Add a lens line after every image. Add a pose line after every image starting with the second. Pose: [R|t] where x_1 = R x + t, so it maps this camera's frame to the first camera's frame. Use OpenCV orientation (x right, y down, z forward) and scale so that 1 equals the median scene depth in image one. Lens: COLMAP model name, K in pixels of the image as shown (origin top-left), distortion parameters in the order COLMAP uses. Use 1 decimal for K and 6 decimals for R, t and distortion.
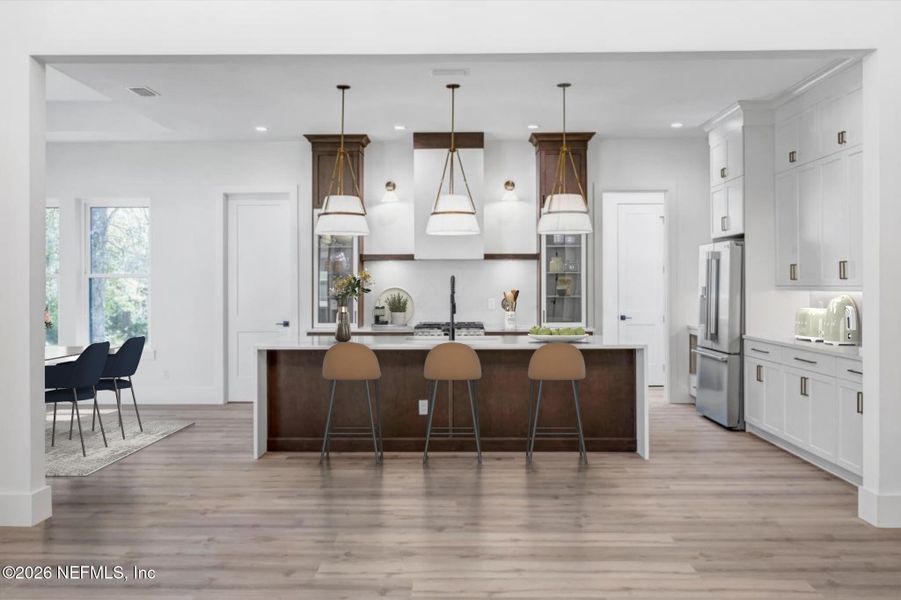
lens RADIAL K [[748.0, 0, 451.5], [0, 748.0, 286.8], [0, 0, 1]] dist [0.003185, -0.012664]
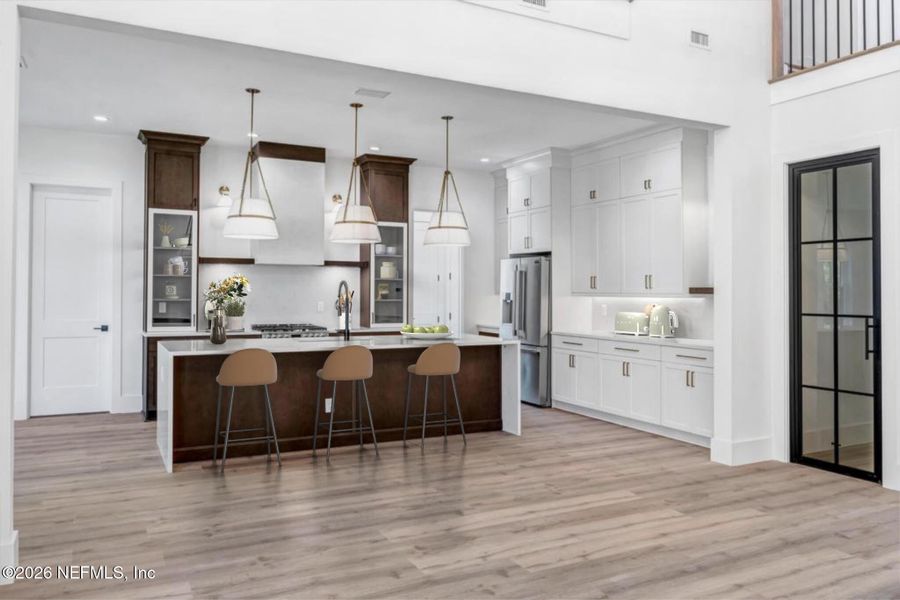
lens RADIAL K [[663.3, 0, 448.2], [0, 663.3, 280.9], [0, 0, 1]] dist [-0.005810, -0.002676]
pose [[0.883858, 0.017102, 0.467442, -0.291054], [-0.010405, 0.999803, -0.016906, -0.000182], [-0.467639, 0.010079, 0.883862, 0.085367]]
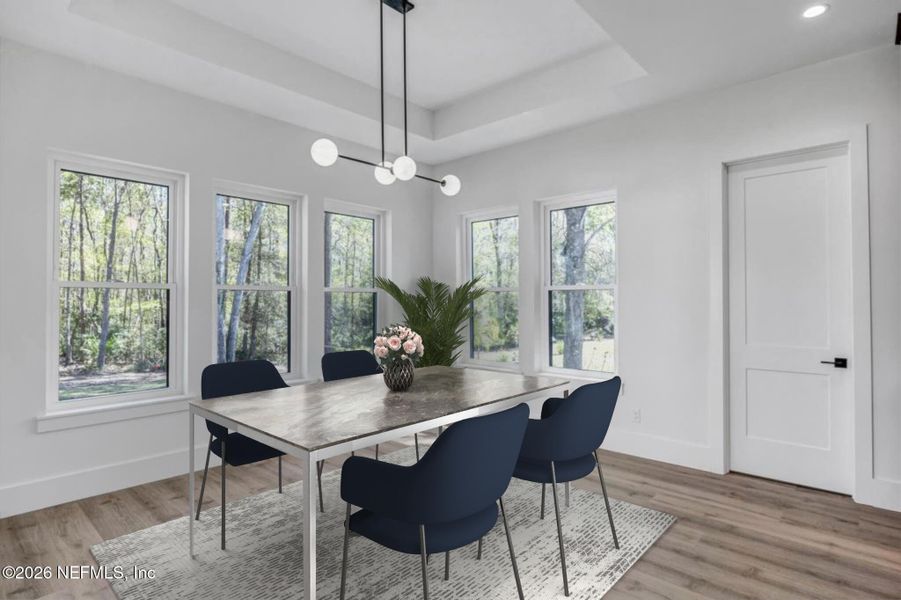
lens RADIAL K [[475.4, 0, 450.5], [0, 475.4, 300.0], [0, 0, 1]] dist [0.000590, 0.000304]
pose [[0.746898, -0.002203, -0.664935, -0.255403], [0.002593, 0.999997, -0.000401, -0.001415], [0.664934, -0.001424, 0.746901, 0.647885]]
